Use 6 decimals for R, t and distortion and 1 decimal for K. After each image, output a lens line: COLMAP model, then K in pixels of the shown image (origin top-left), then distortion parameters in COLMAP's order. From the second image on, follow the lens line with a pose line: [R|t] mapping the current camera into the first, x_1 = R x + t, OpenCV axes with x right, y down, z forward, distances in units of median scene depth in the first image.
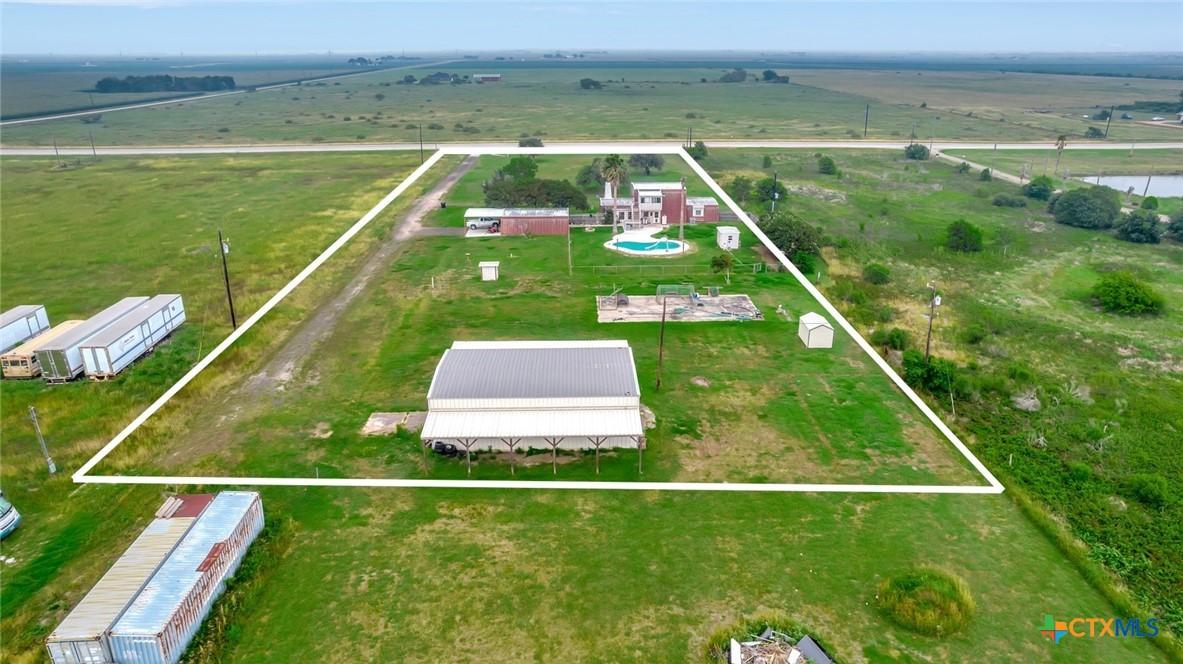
lens RADIAL K [[772.0, 0, 591.5], [0, 772.0, 332.0], [0, 0, 1]] dist [-0.036294, 0.002407]
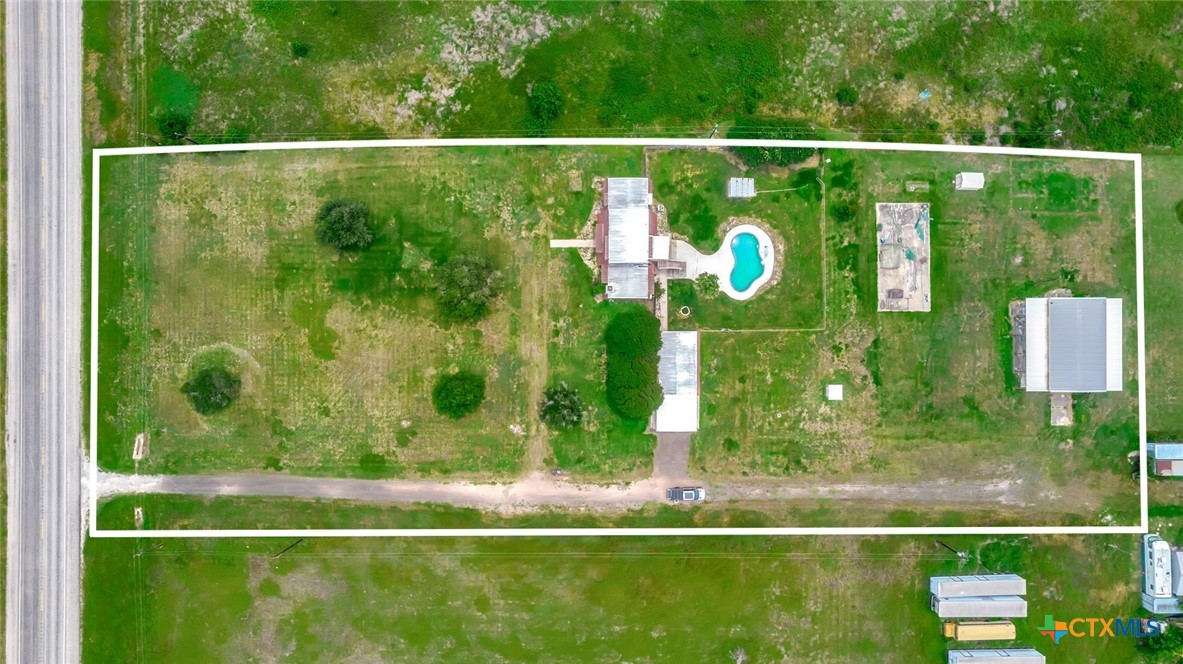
lens RADIAL K [[772.0, 0, 591.5], [0, 772.0, 332.0], [0, 0, 1]] dist [-0.036294, 0.002407]
pose [[0.022697, -0.999742, -0.000216, -0.046766], [0.334304, 0.007386, 0.942436, -1.672449], [-0.942192, -0.021463, 0.334385, 1.112639]]
